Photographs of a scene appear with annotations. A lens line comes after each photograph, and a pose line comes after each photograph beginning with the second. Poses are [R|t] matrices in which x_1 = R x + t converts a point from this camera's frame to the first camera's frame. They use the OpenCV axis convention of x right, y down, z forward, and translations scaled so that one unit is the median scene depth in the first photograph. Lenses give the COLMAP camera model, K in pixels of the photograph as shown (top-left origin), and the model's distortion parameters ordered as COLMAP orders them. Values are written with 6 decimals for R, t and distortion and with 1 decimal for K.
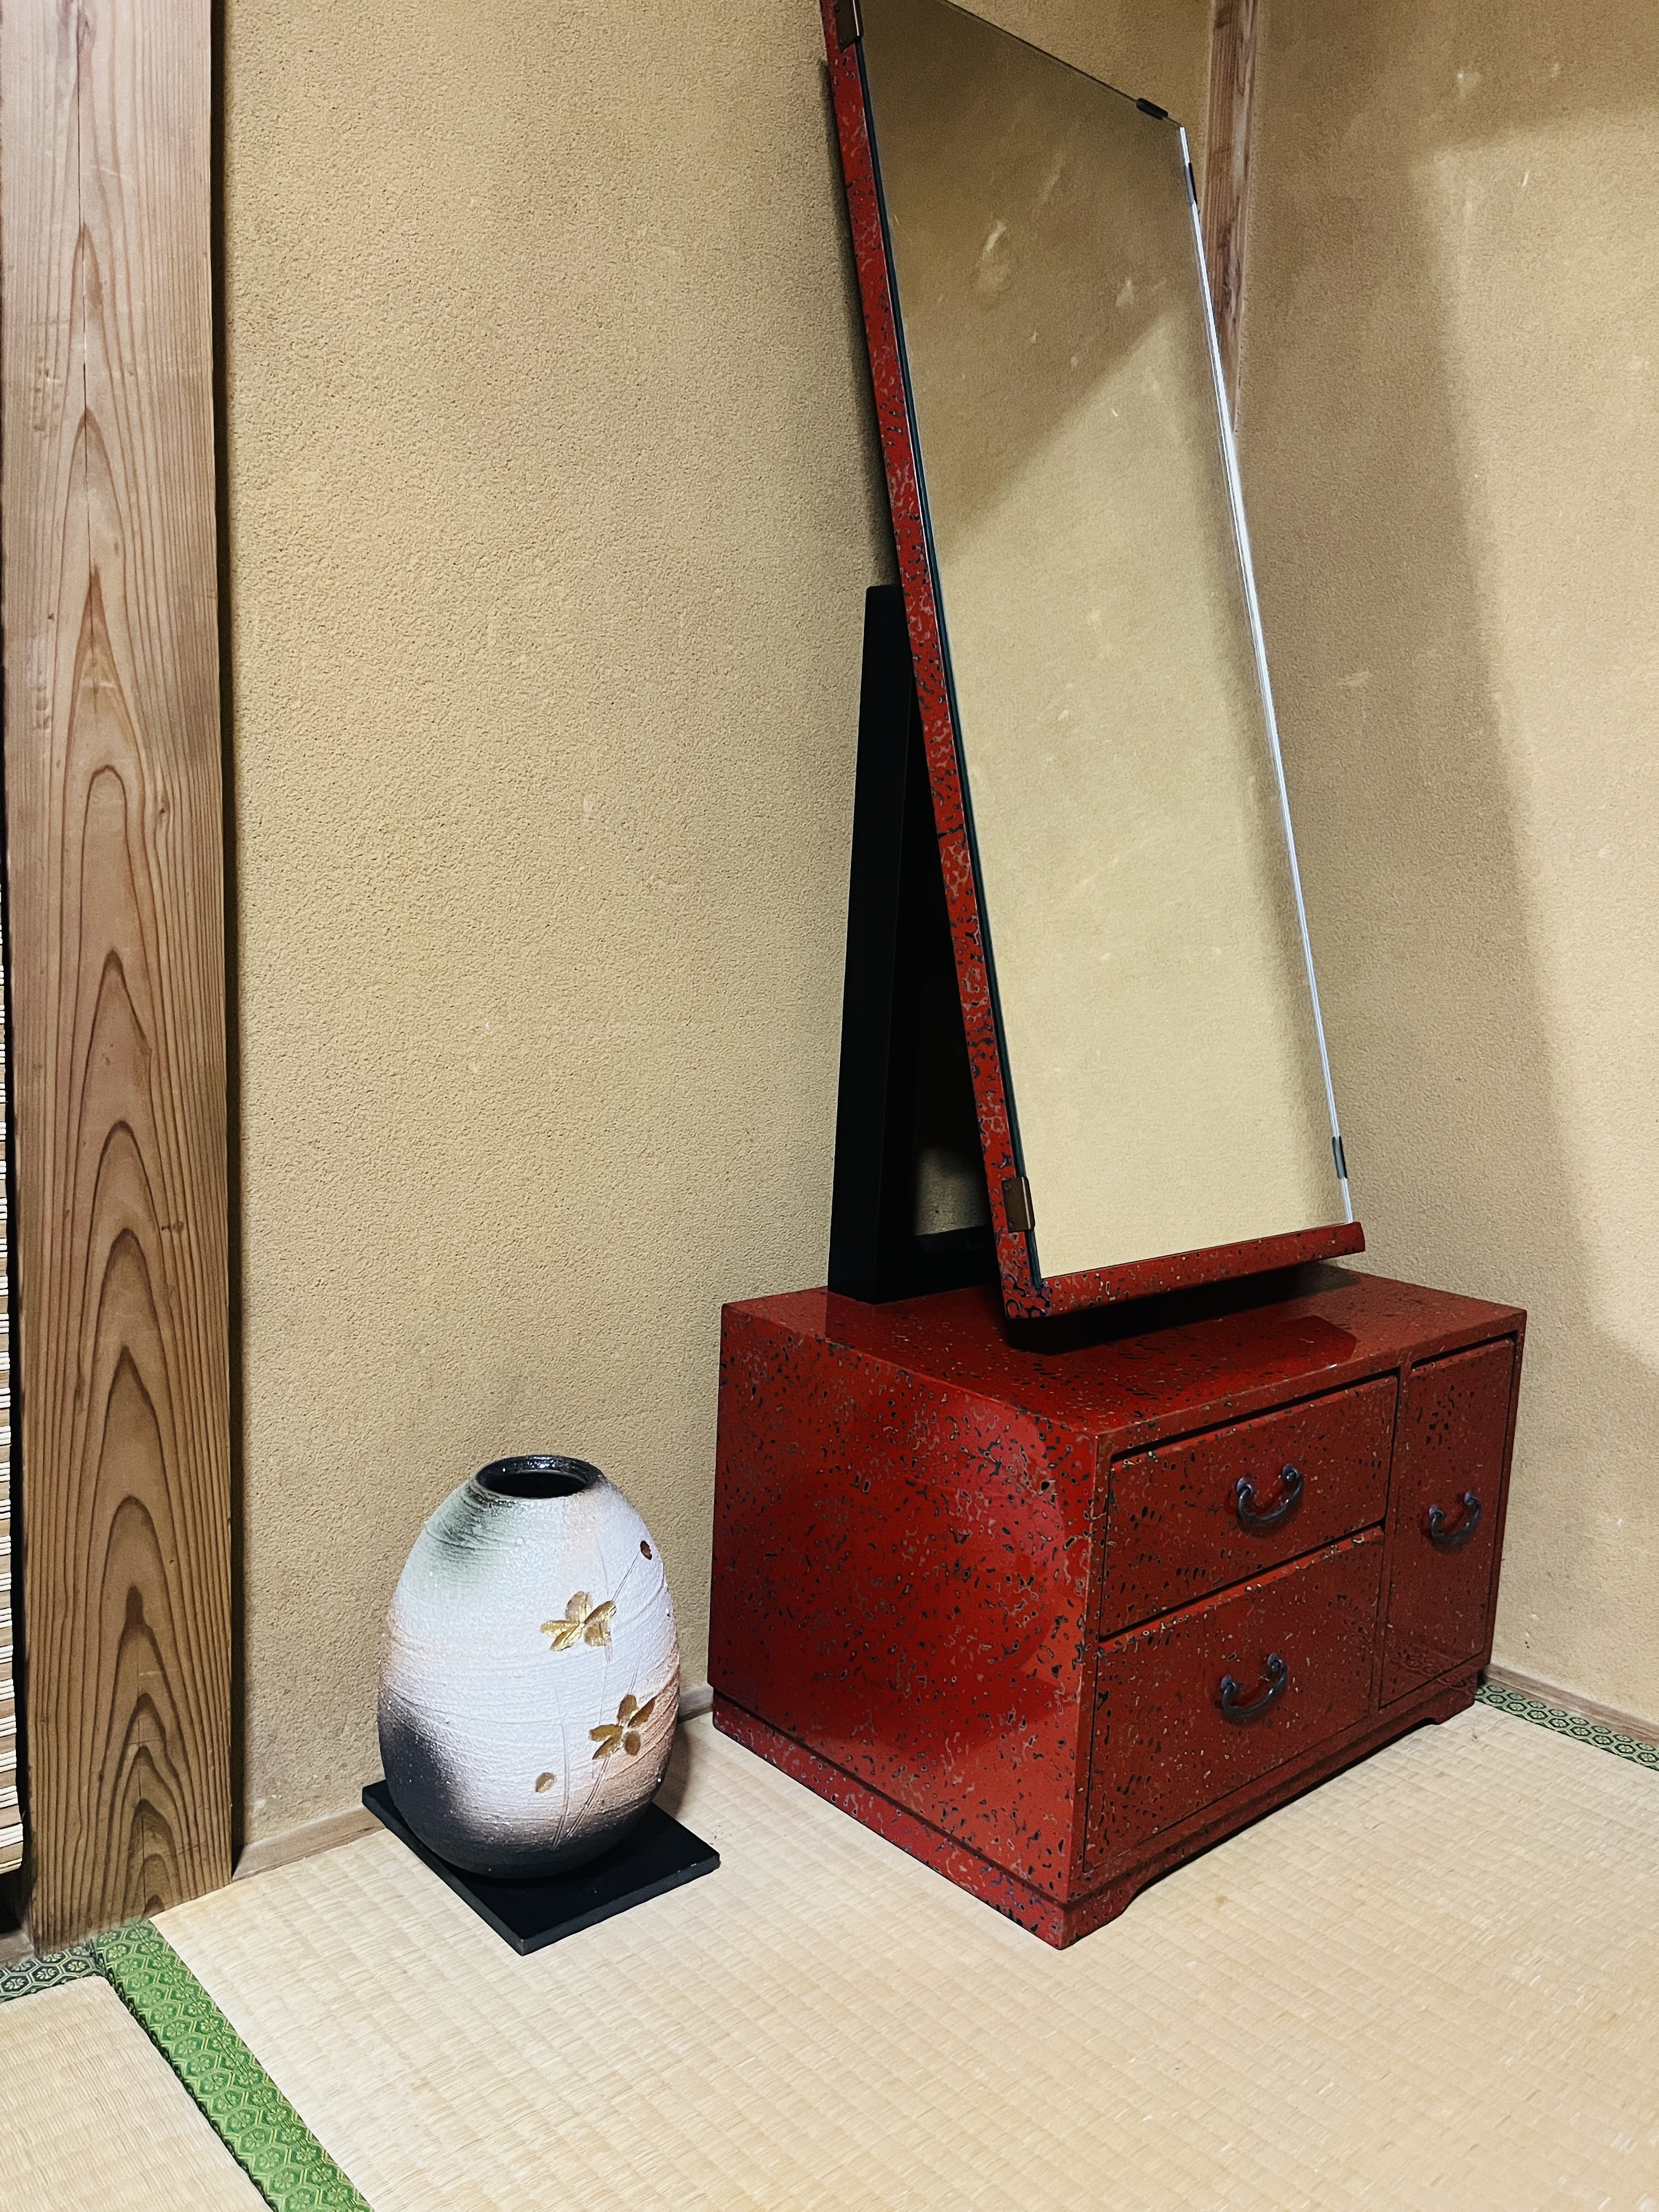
lens RADIAL K [[1674.8, 0, 823.0], [0, 1674.8, 1129.2], [0, 0, 1]] dist [0.067920, -0.089572]
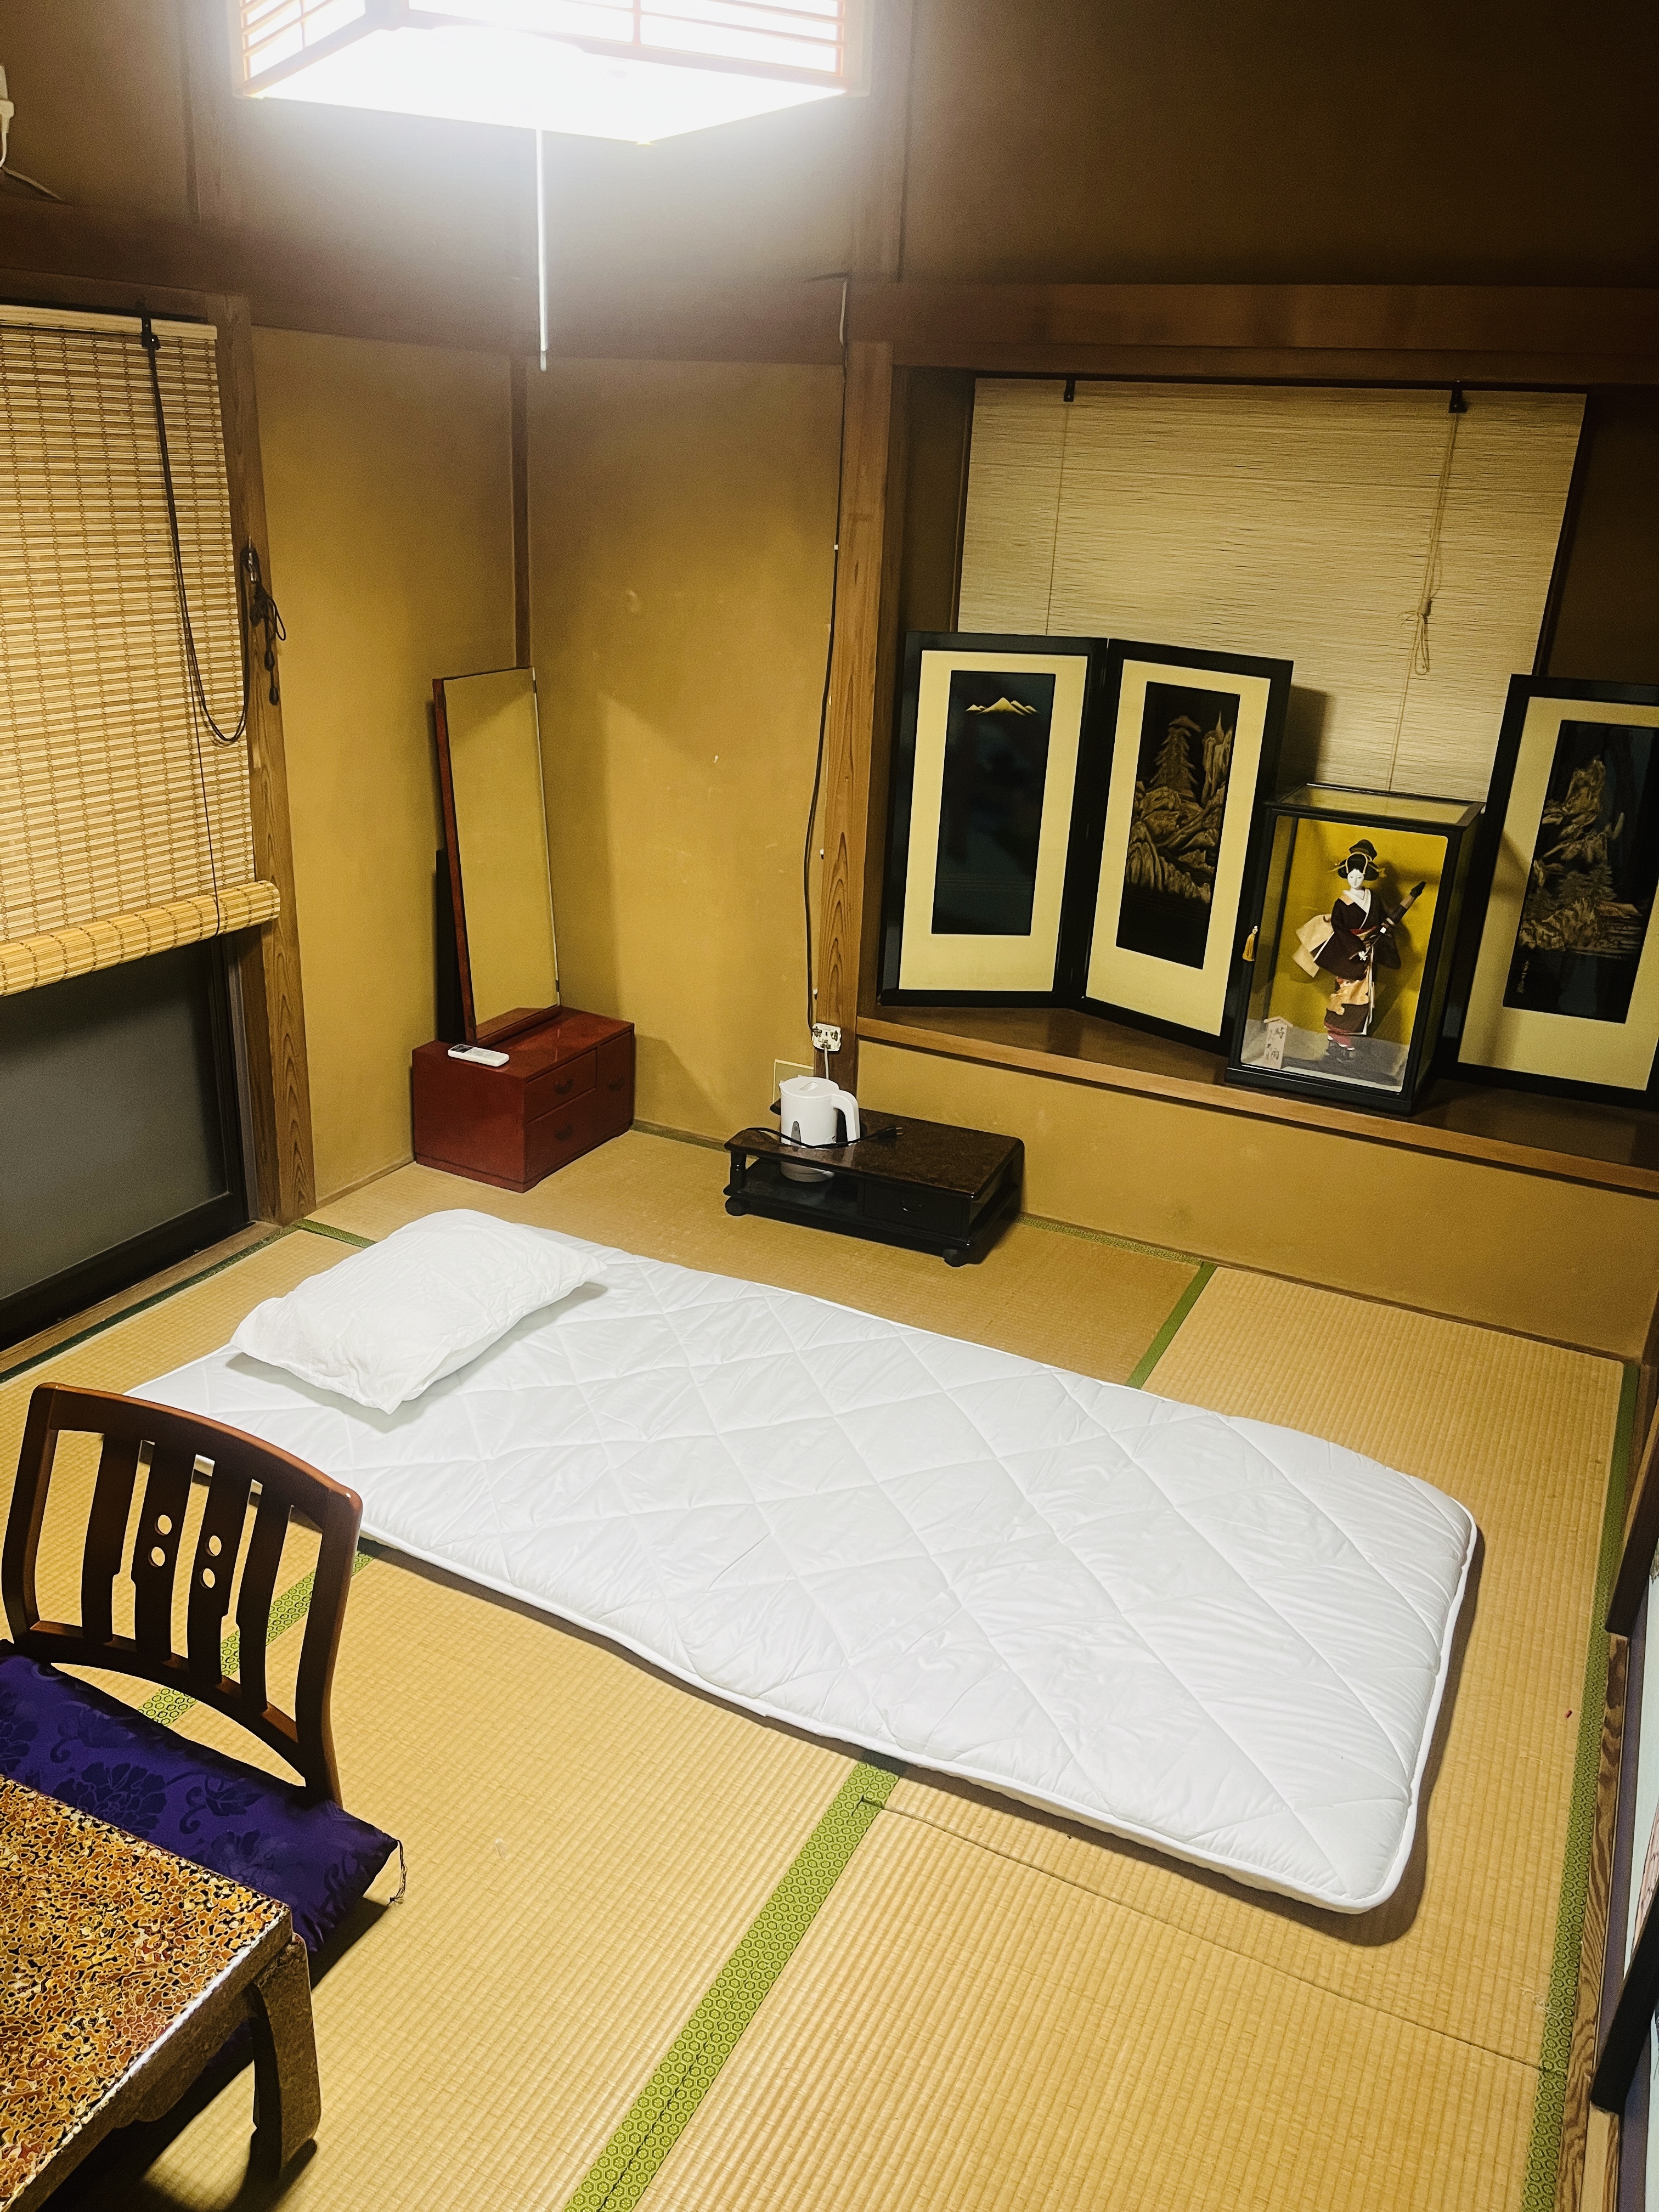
lens RADIAL K [[1674.8, 0, 790.4], [0, 1674.8, 1098.9], [0, 0, 1]] dist [0.067920, -0.089572]
pose [[0.934052, -0.126944, 0.333814, -0.555008], [0.043634, 0.968257, 0.246118, -0.688247], [-0.354461, -0.215322, 0.909942, -2.761545]]
